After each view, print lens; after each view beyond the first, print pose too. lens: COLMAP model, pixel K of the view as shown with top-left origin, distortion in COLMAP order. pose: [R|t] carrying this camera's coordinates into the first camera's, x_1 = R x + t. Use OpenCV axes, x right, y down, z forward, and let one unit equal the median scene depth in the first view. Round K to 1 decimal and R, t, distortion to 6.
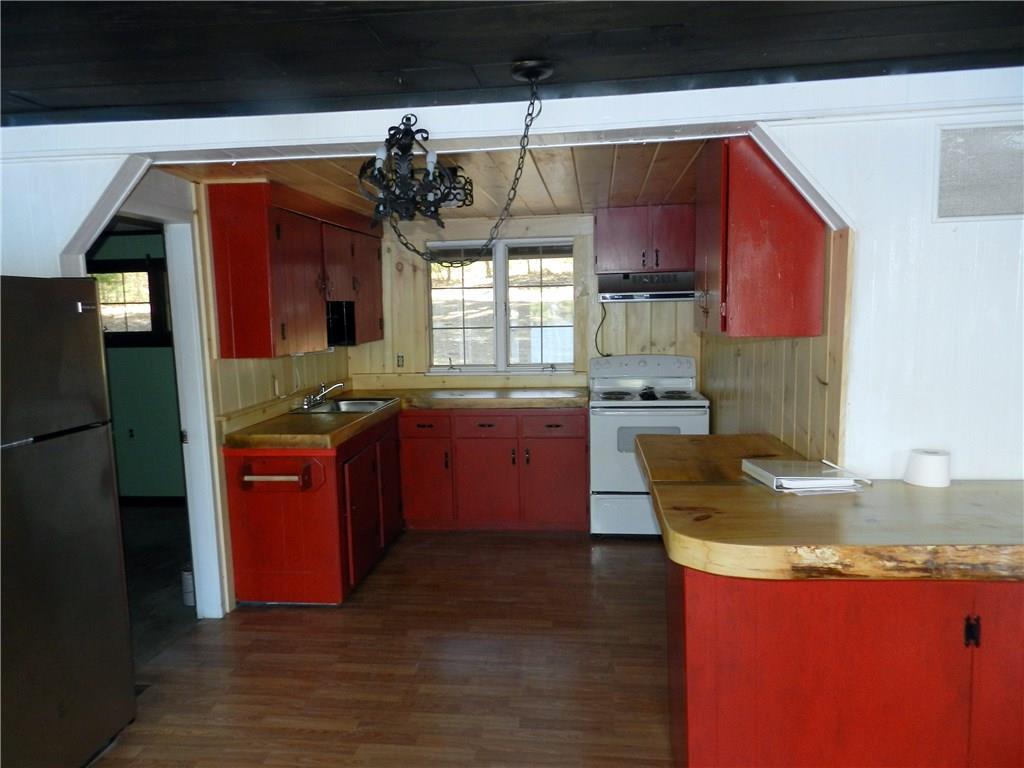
lens RADIAL K [[699.9, 0, 510.4], [0, 699.9, 389.4], [0, 0, 1]] dist [0.021840, -0.000008]
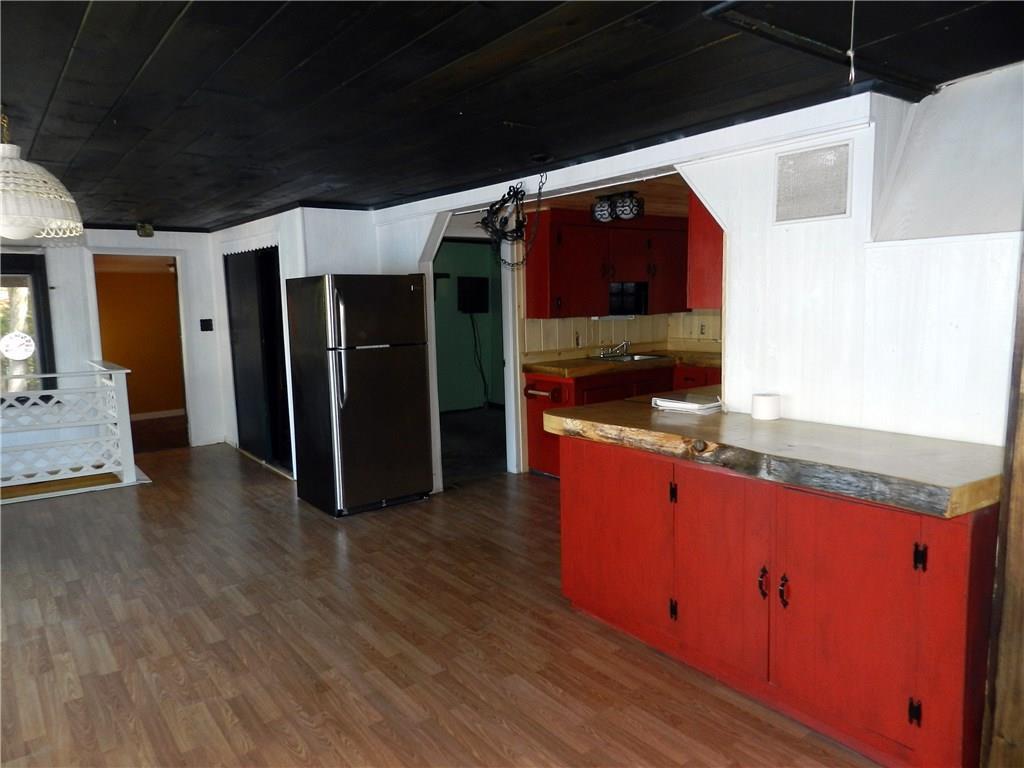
lens RADIAL K [[699.9, 0, 509.4], [0, 699.9, 386.8], [0, 0, 1]] dist [0.021840, -0.000008]
pose [[0.699471, 0.099877, -0.707648, 1.208285], [-0.080209, 0.994901, 0.061137, 0.031095], [0.710146, 0.013996, 0.703915, -0.304708]]
